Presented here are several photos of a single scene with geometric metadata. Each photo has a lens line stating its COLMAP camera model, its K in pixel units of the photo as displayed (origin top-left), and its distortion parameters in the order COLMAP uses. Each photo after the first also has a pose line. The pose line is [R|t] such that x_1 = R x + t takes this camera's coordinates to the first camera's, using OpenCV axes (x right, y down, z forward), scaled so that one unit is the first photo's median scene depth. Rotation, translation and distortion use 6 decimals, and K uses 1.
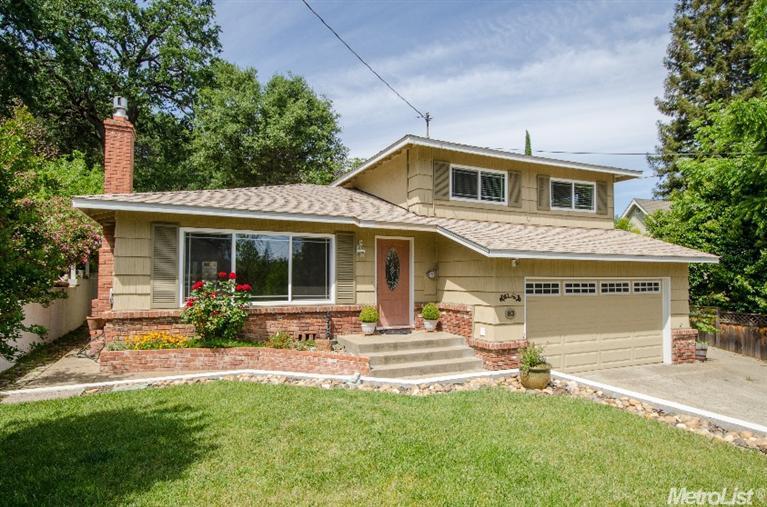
lens RADIAL K [[434.1, 0, 380.6], [0, 434.1, 258.2], [0, 0, 1]] dist [0.025673, -0.004405]
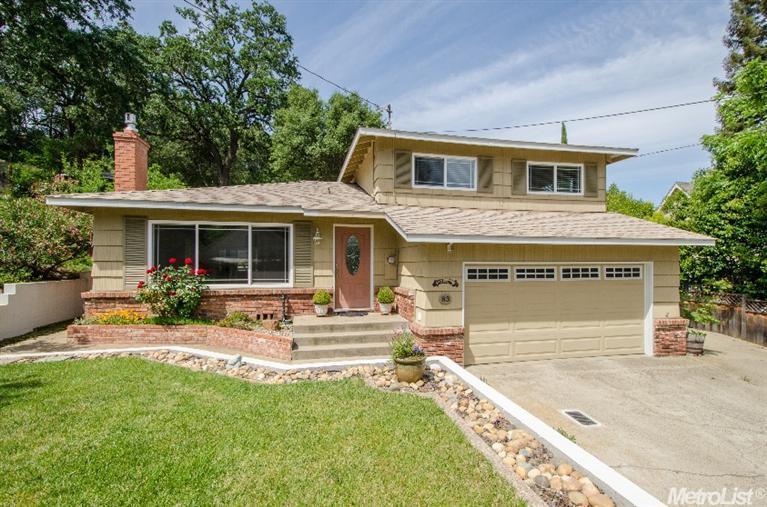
lens RADIAL K [[362.1, 0, 386.8], [0, 362.1, 255.5], [0, 0, 1]] dist [0.022603, -0.002388]
pose [[0.977605, -0.005617, -0.210375, 0.305191], [0.010933, 0.999649, 0.024113, 0.005883], [0.210166, -0.025873, 0.977323, 0.150506]]
